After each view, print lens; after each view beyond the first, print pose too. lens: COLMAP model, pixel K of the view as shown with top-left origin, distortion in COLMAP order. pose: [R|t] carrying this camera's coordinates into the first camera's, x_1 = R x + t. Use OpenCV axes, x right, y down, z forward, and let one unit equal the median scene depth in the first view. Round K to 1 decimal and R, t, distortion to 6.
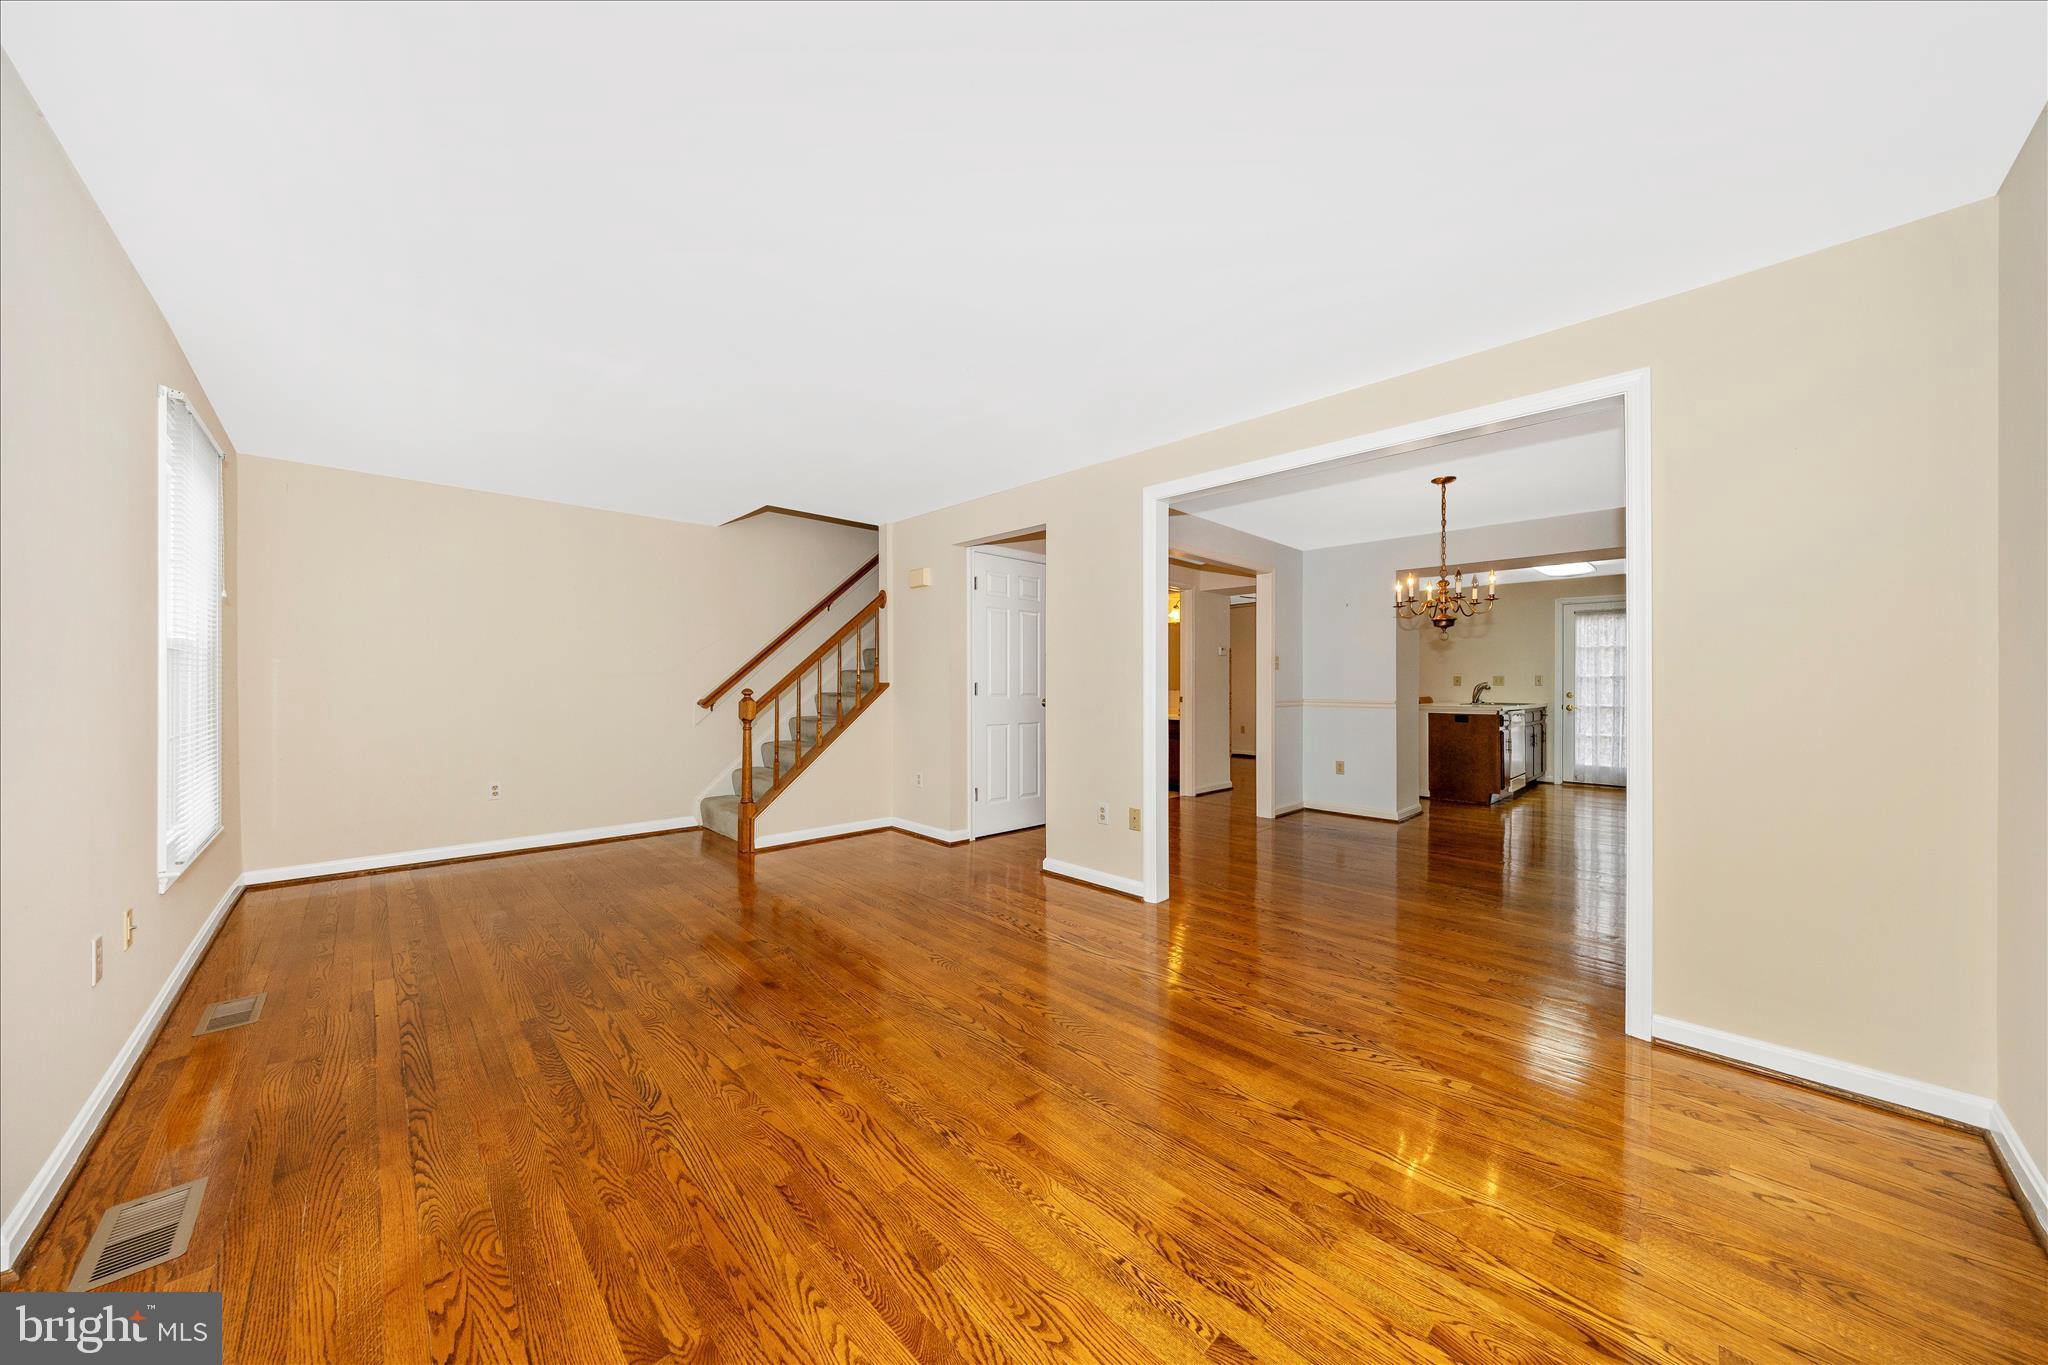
lens RADIAL K [[686.1, 0, 1021.3], [0, 686.1, 684.5], [0, 0, 1]] dist [-0.001048, -0.000670]
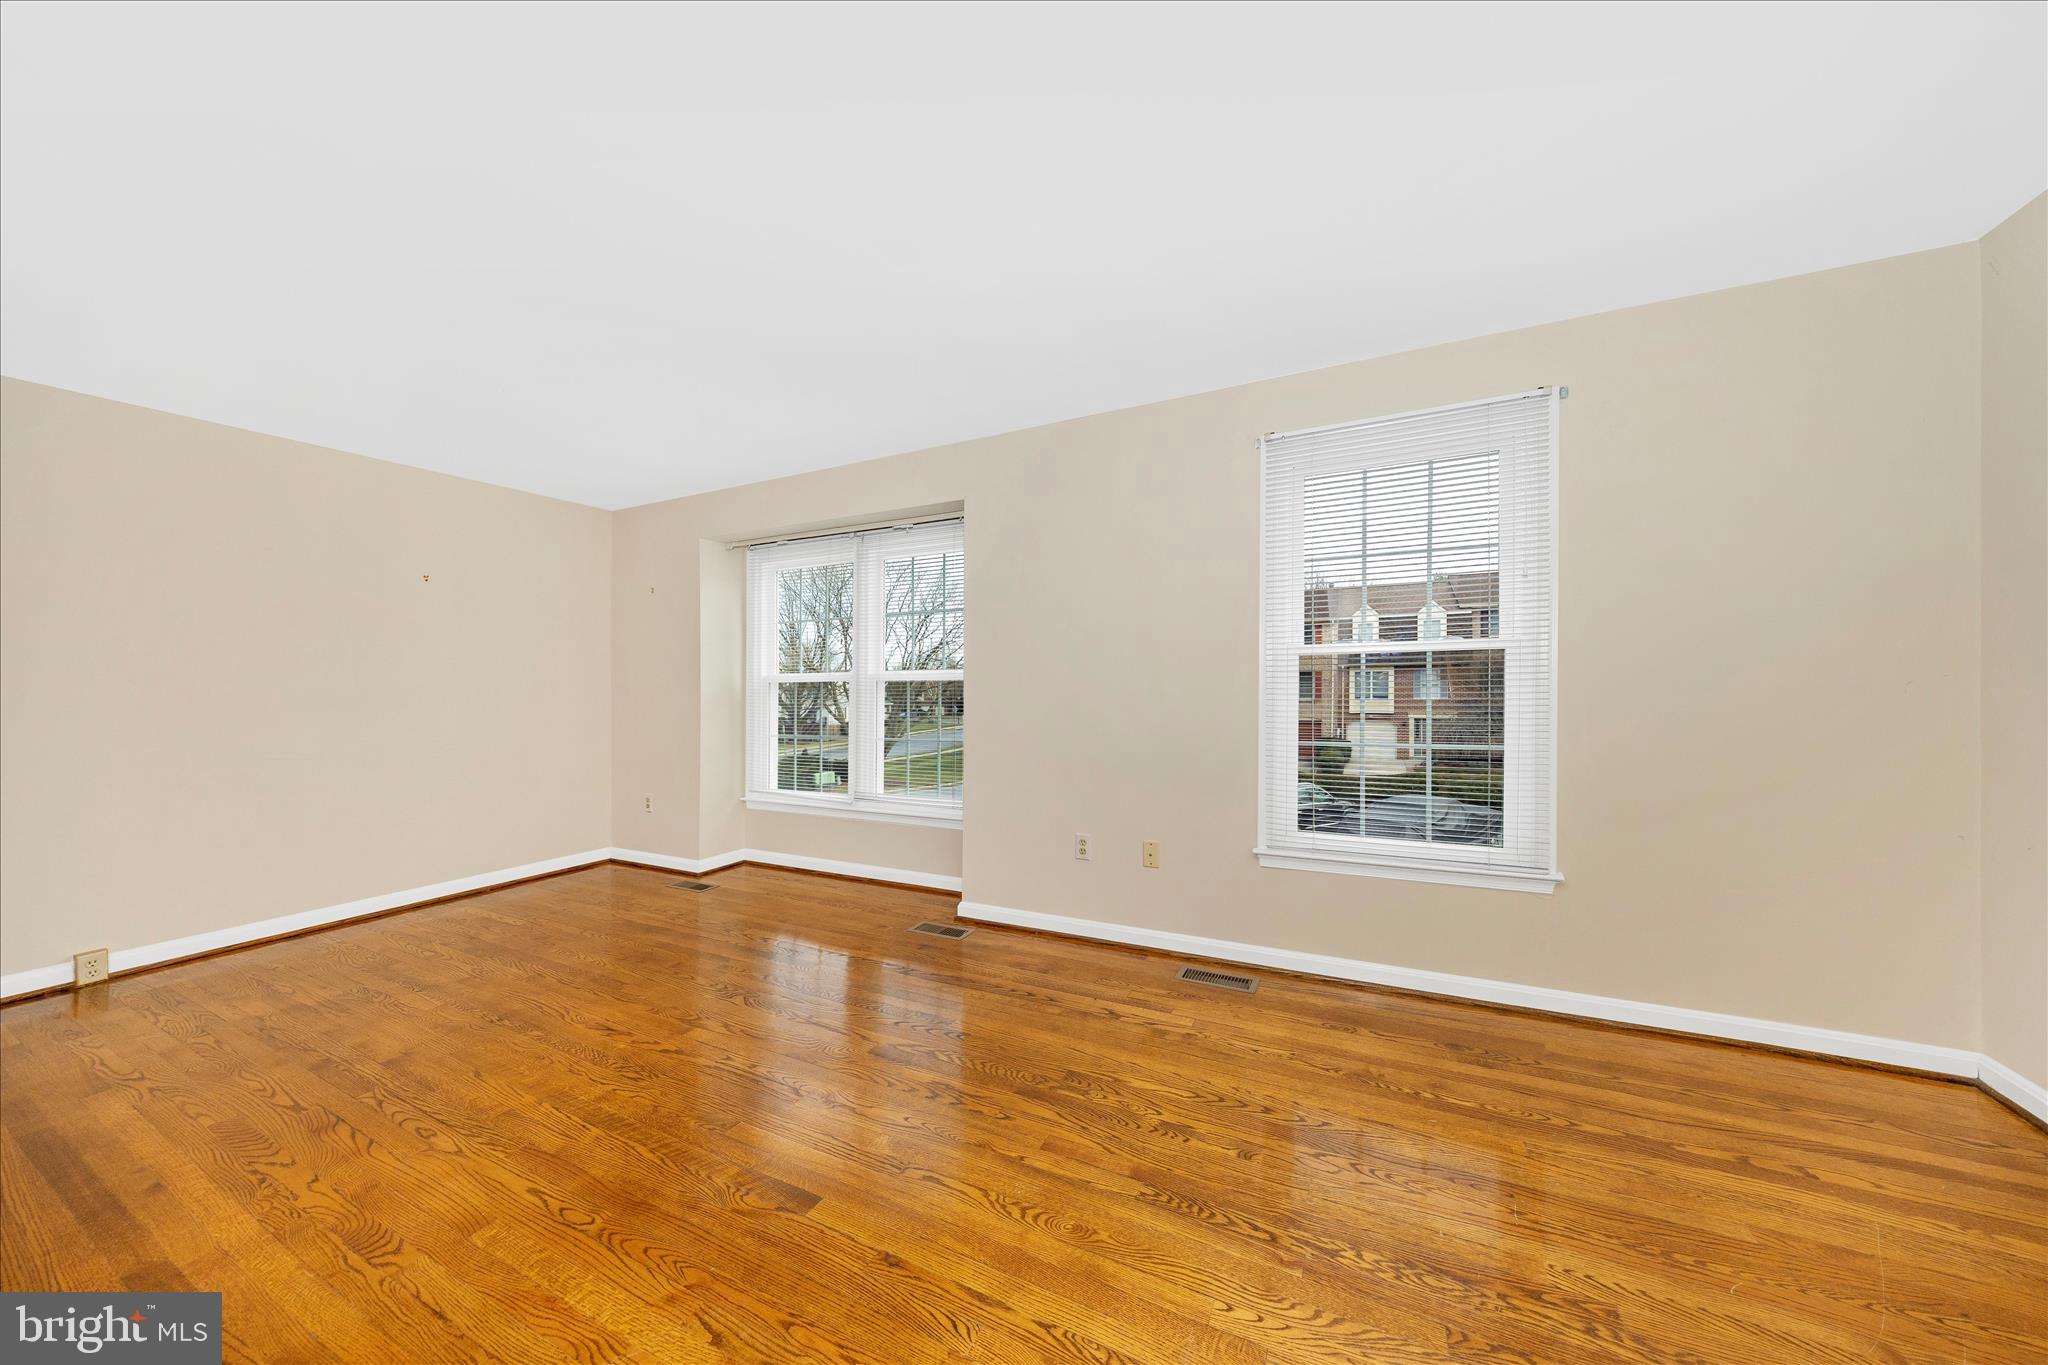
lens RADIAL K [[686.1, 0, 1024.7], [0, 686.1, 683.3], [0, 0, 1]] dist [-0.001048, -0.000670]
pose [[-0.940201, 0.012271, -0.340400, -0.518933], [0.012838, 0.999917, 0.000585, -0.012250], [0.340379, -0.003820, -0.940281, 2.137551]]
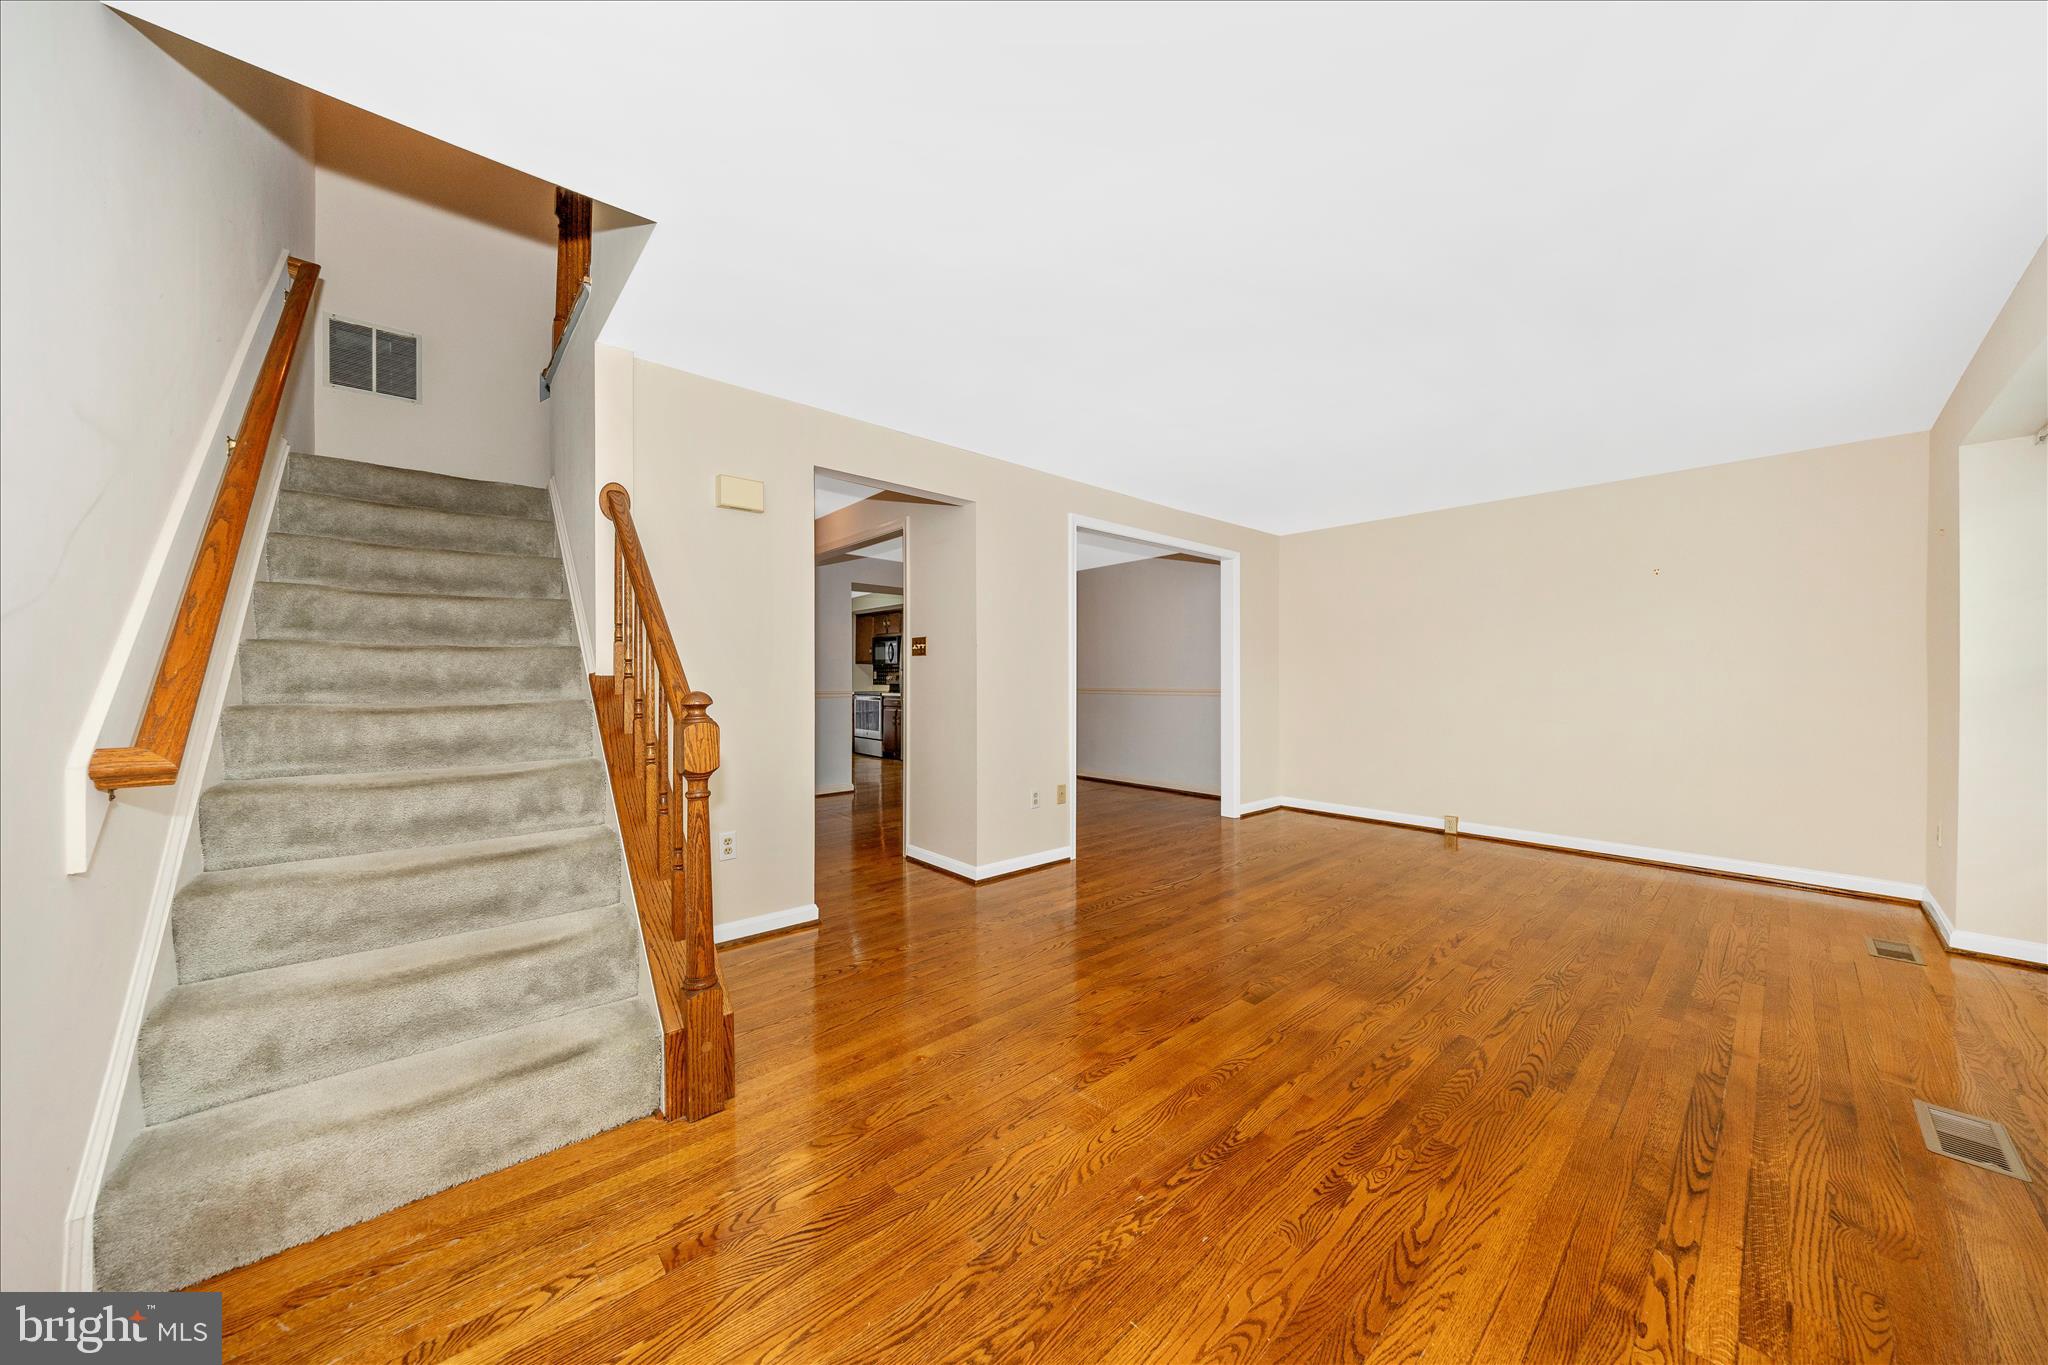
lens RADIAL K [[686.1, 0, 1026.9], [0, 686.1, 681.6], [0, 0, 1]] dist [-0.001048, -0.000670]
pose [[0.029924, -0.004238, 0.999543, -1.666888], [-0.003252, 0.999985, 0.004338, 0.001876], [-0.999547, -0.003381, 0.029910, 1.723444]]
